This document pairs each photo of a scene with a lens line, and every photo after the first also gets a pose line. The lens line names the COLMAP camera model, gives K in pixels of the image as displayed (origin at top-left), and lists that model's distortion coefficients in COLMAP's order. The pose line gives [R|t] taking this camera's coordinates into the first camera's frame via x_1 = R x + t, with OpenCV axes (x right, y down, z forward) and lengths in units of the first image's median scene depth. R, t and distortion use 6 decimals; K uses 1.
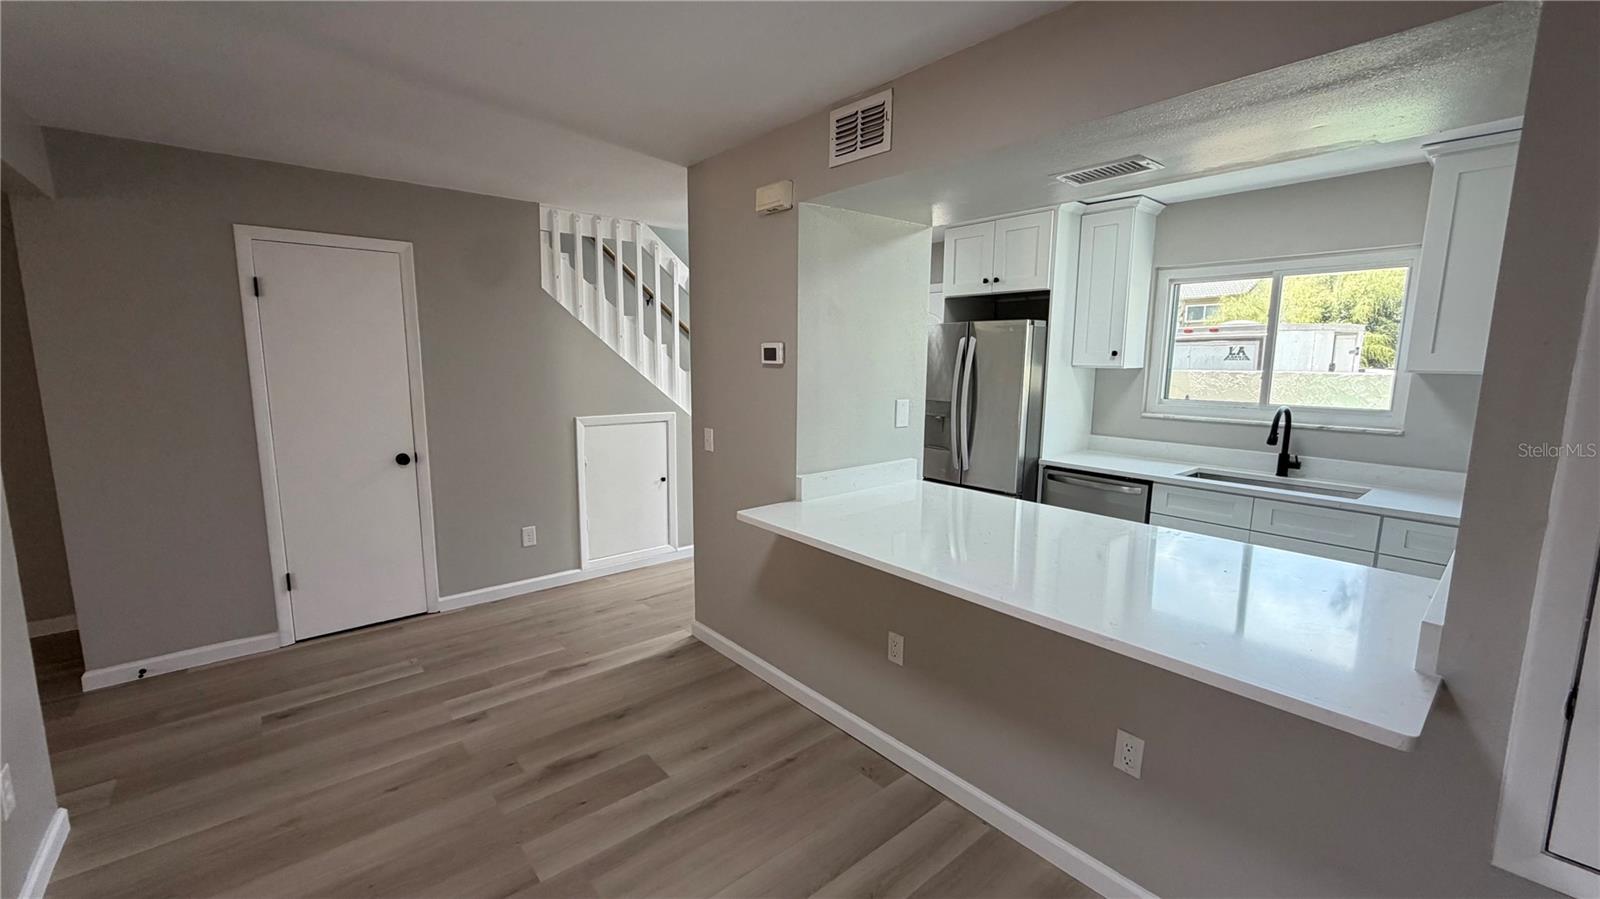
lens RADIAL K [[638.5, 0, 793.3], [0, 638.5, 448.2], [0, 0, 1]] dist [-0.000754, 0.000457]
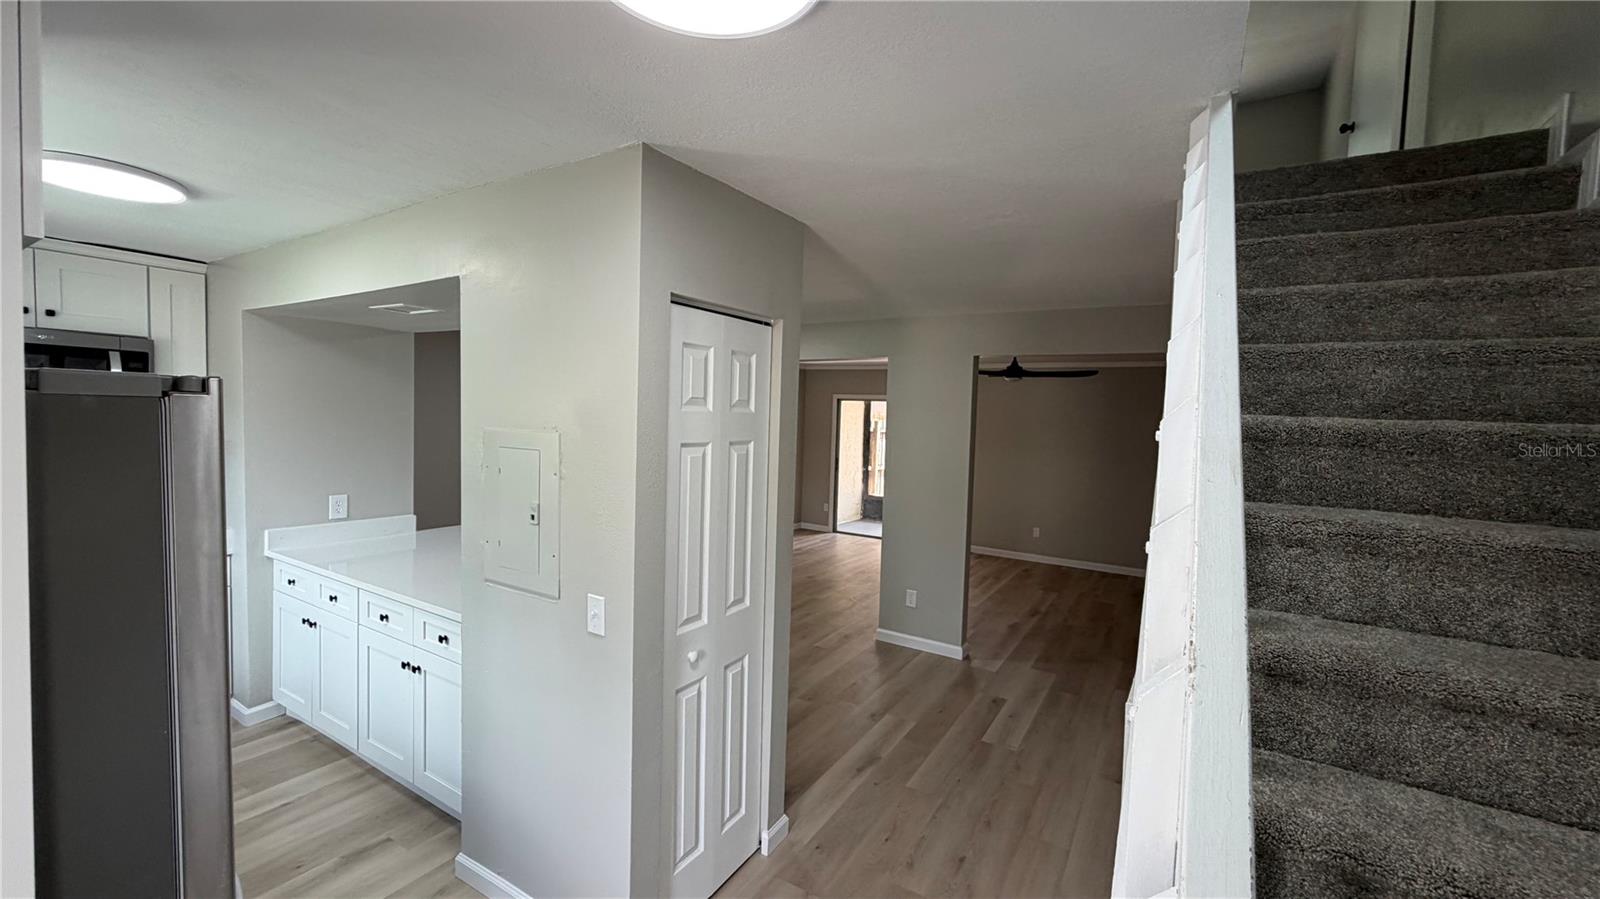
lens RADIAL K [[637.1, 0, 798.4], [0, 637.1, 450.4], [0, 0, 1]] dist [-0.001263, 0.000136]
pose [[-0.947607, -0.018647, -0.318893, 0.077874], [-0.082128, 0.978958, 0.186806, -0.299474], [0.308699, 0.203209, -0.929199, 1.687834]]
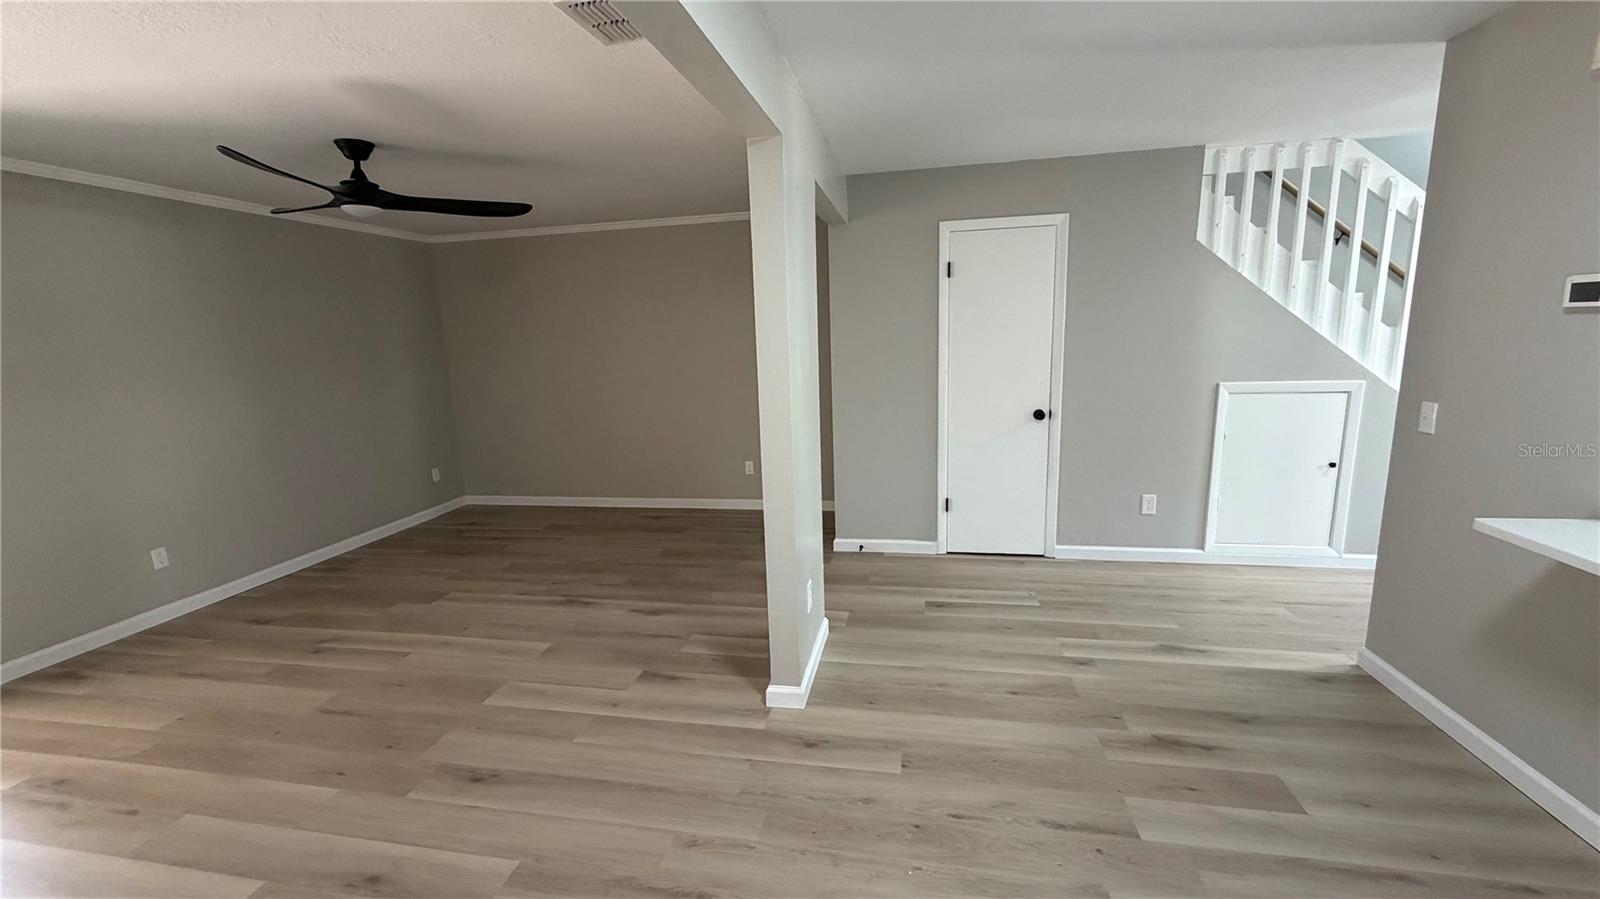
lens RADIAL K [[638.5, 0, 793.3], [0, 638.5, 448.2], [0, 0, 1]] dist [-0.000754, 0.000457]
pose [[0.626876, 0.112374, -0.770972, -0.019118], [-0.071649, 0.993665, 0.086576, 0.010504], [0.775818, 0.000967, 0.630957, -0.034842]]
